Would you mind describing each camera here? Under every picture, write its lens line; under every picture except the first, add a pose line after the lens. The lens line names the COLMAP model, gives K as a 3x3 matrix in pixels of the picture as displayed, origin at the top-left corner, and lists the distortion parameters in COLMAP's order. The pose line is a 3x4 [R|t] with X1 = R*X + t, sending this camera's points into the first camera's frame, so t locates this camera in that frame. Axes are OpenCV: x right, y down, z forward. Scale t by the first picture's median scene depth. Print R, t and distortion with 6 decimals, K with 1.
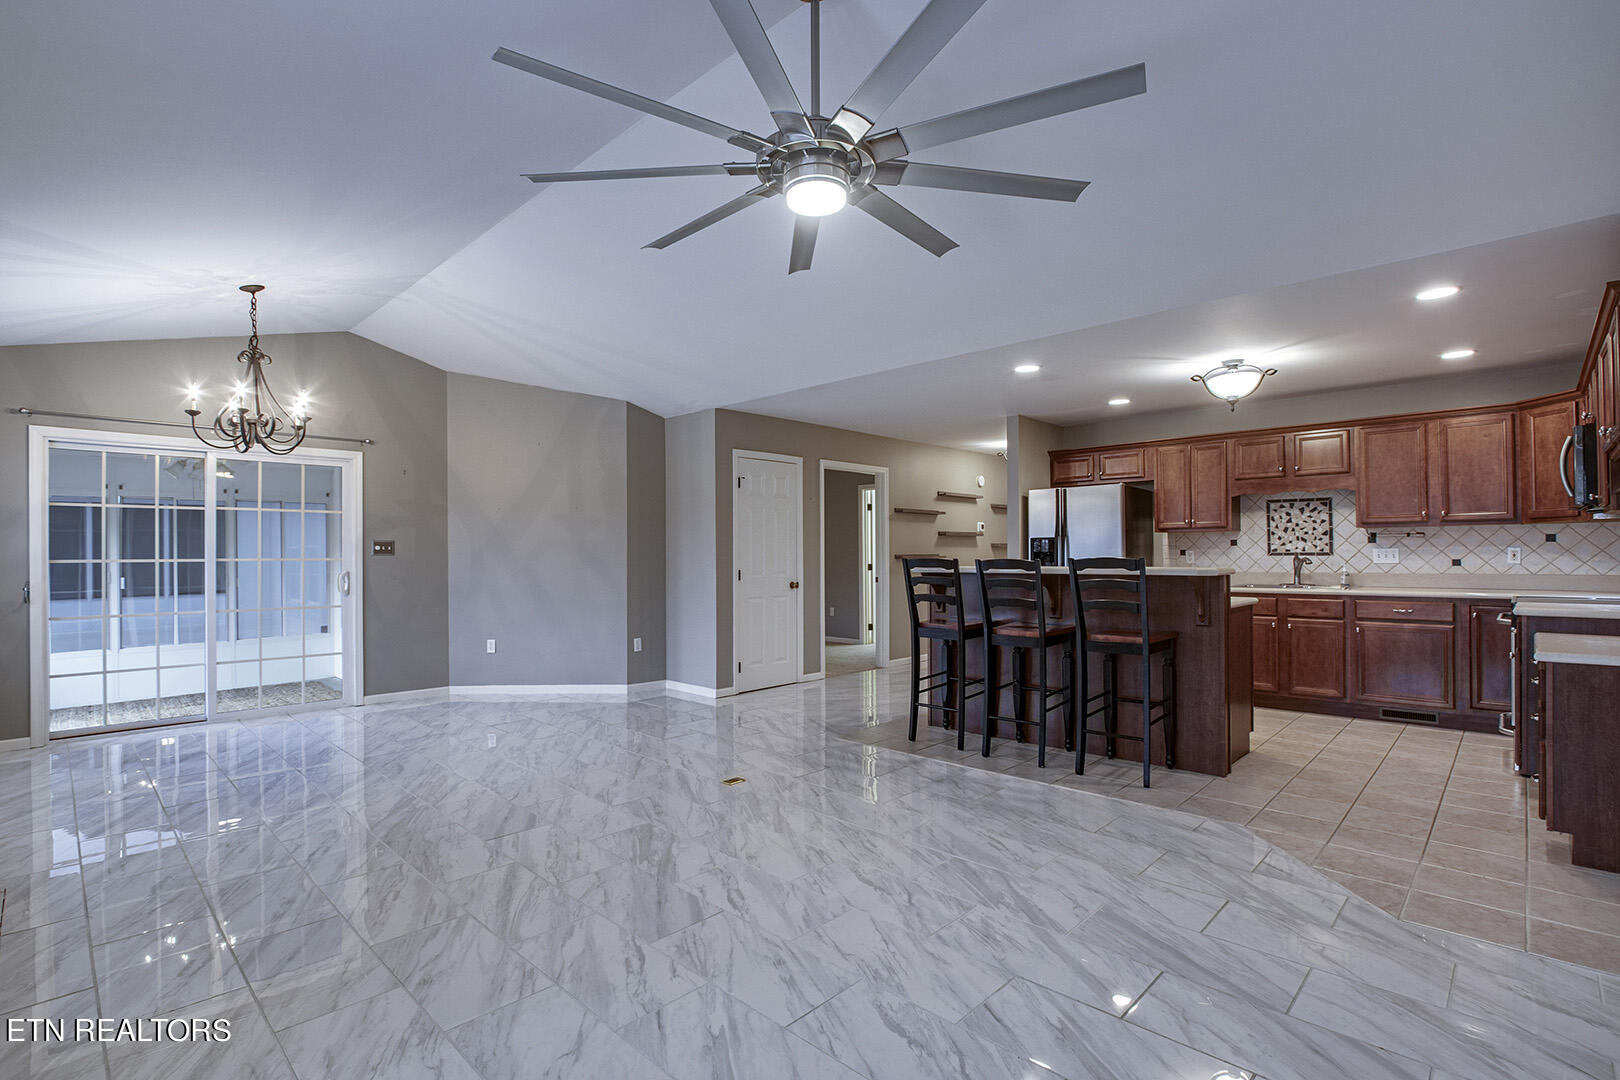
lens RADIAL K [[758.3, 0, 813.7], [0, 758.3, 549.8], [0, 0, 1]] dist [-0.035733, 0.007777]
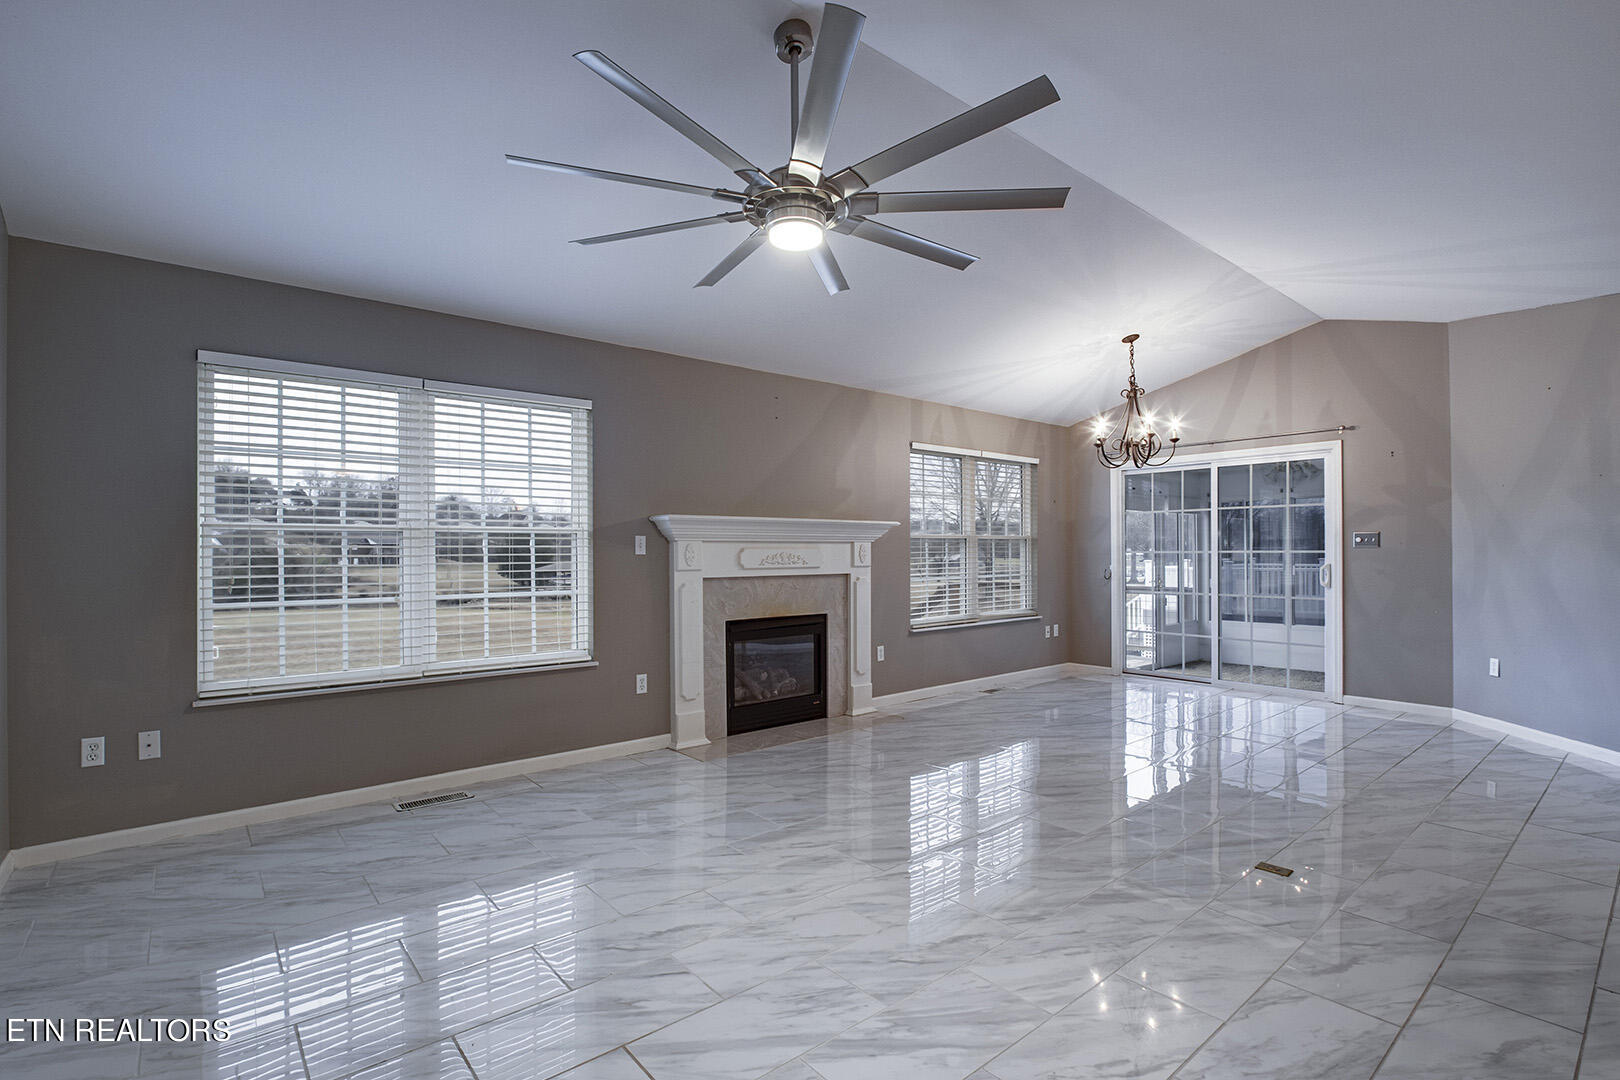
lens RADIAL K [[758.3, 0, 813.7], [0, 758.3, 549.8], [0, 0, 1]] dist [-0.035733, 0.007777]
pose [[-0.101438, 0.006633, -0.994820, 0.430408], [0.009466, 0.999939, 0.005702, -0.002120], [0.994797, -0.008838, -0.101495, 0.435090]]
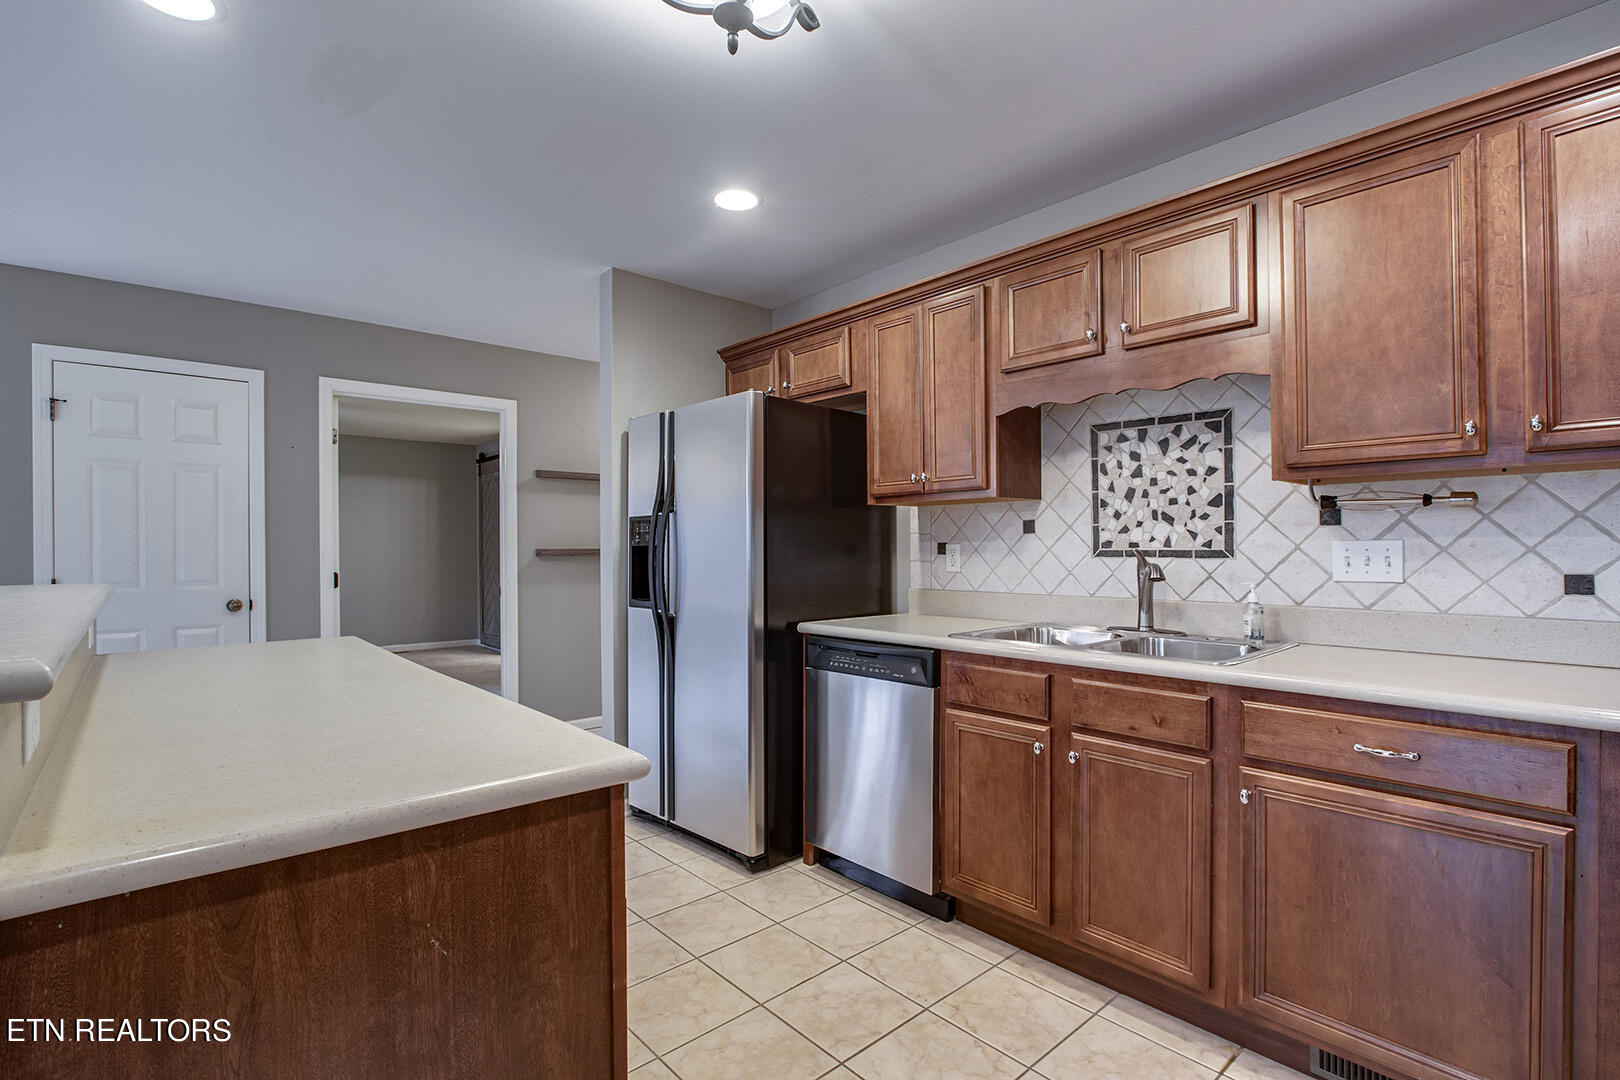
lens RADIAL K [[758.3, 0, 813.7], [0, 758.3, 549.8], [0, 0, 1]] dist [-0.035733, 0.007777]
pose [[0.997205, 0.003711, -0.074627, 0.505903], [-0.002872, 0.999932, 0.011340, -0.000587], [0.074664, -0.011094, 0.997147, 0.593828]]
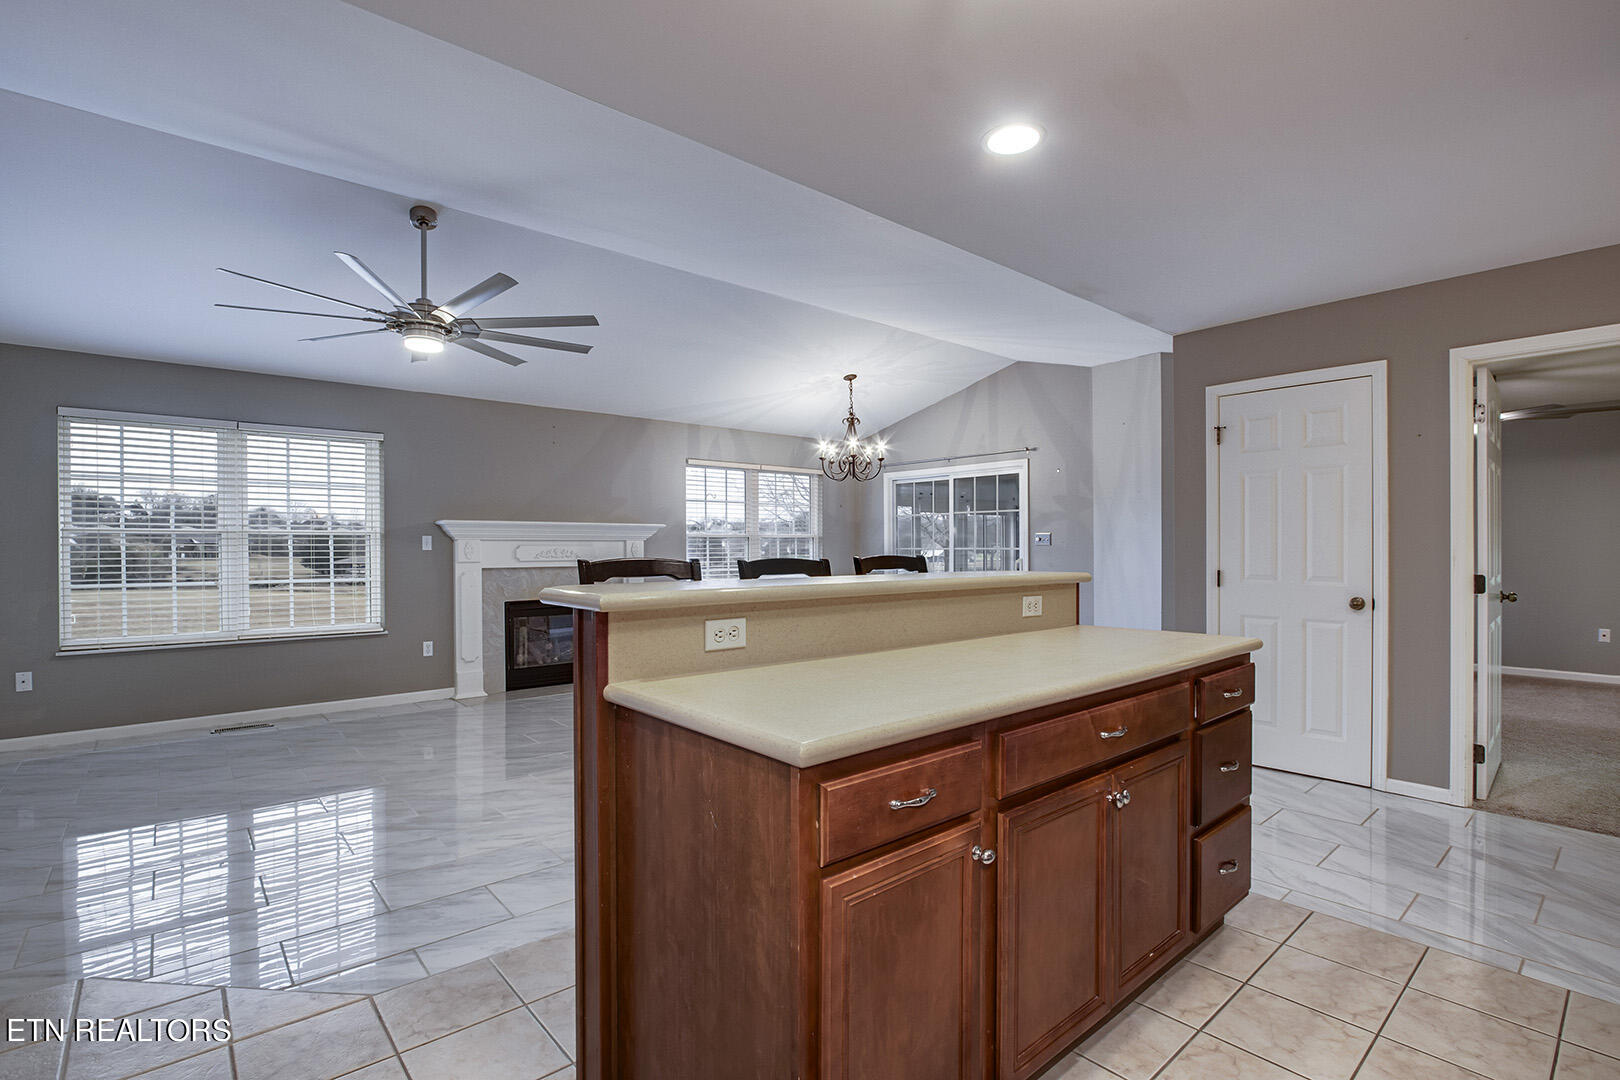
lens RADIAL K [[758.3, 0, 813.7], [0, 758.3, 549.8], [0, 0, 1]] dist [-0.035733, 0.007777]
pose [[-0.085498, 0.008566, -0.996302, 0.634206], [0.009076, 0.999928, 0.007818, 0.000772], [0.996297, -0.008374, -0.085570, 0.782929]]
